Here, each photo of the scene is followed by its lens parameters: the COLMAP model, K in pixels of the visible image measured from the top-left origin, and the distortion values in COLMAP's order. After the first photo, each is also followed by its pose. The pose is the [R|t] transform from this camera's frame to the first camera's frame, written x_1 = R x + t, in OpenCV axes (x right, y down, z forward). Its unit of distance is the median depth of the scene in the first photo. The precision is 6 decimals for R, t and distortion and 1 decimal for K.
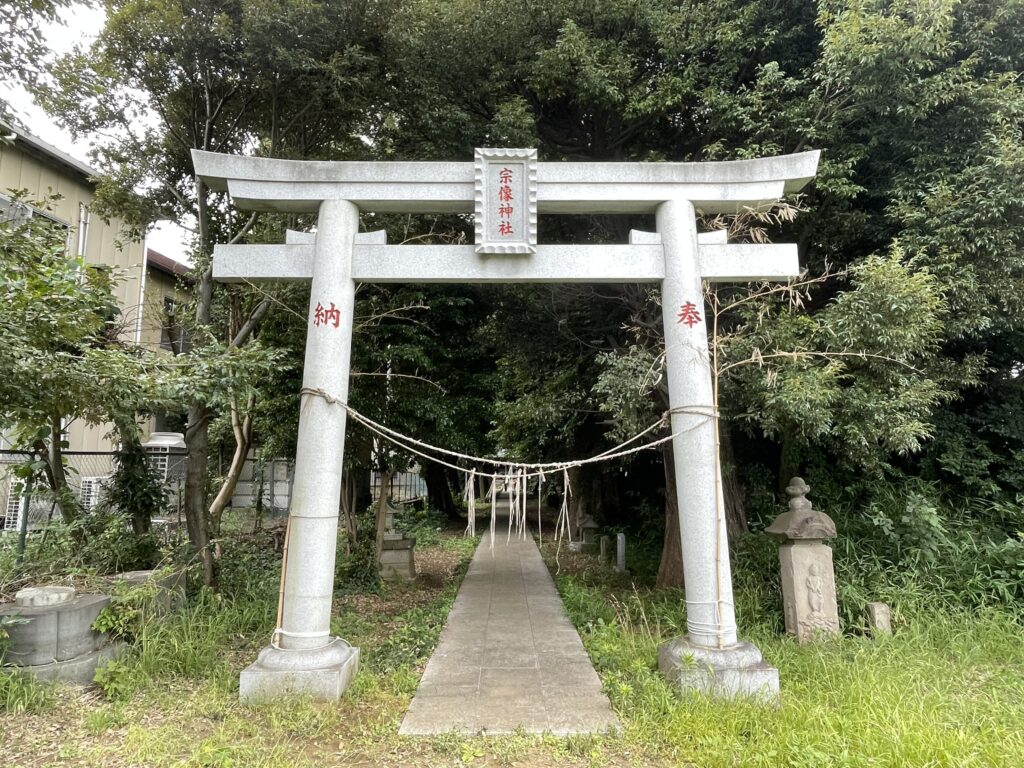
lens RADIAL K [[646.1, 0, 512.0], [0, 646.1, 384.0], [0, 0, 1]] dist [-0.005491, -0.000878]
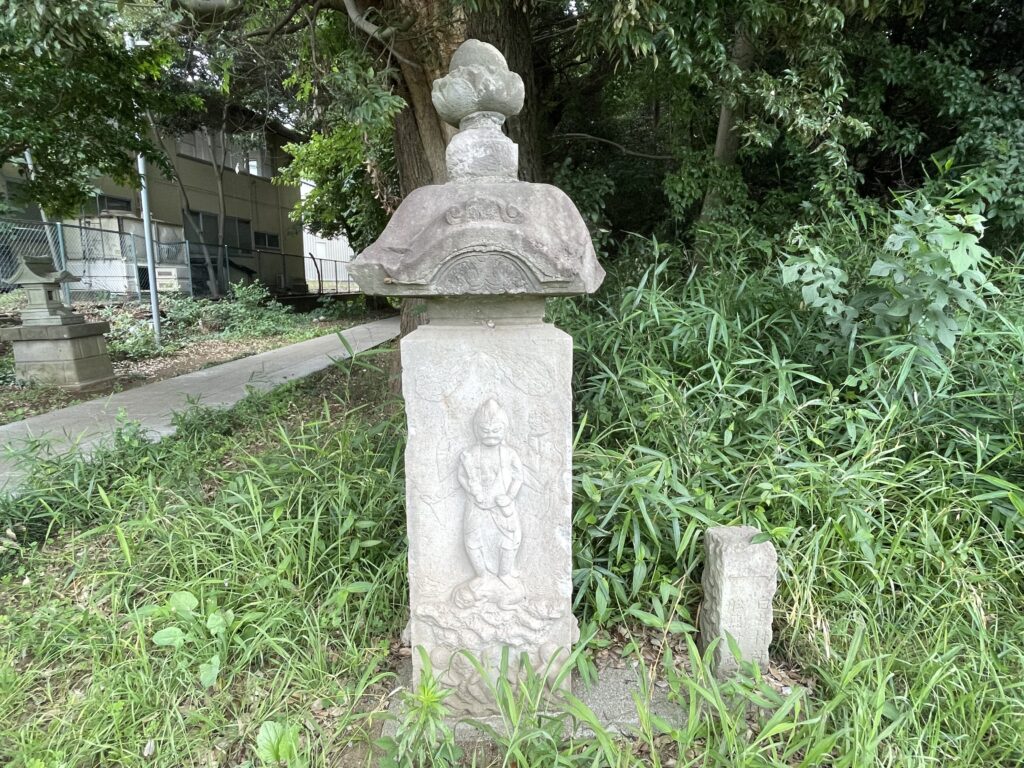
lens RADIAL K [[550.3, 0, 492.8], [0, 550.3, 385.1], [0, 0, 1]] dist [-0.000127, -0.000409]
pose [[0.999631, 0.003032, -0.027002, 0.560840], [0.005884, 0.946014, 0.324073, 0.244583], [0.026527, -0.324113, 0.945647, 0.955478]]
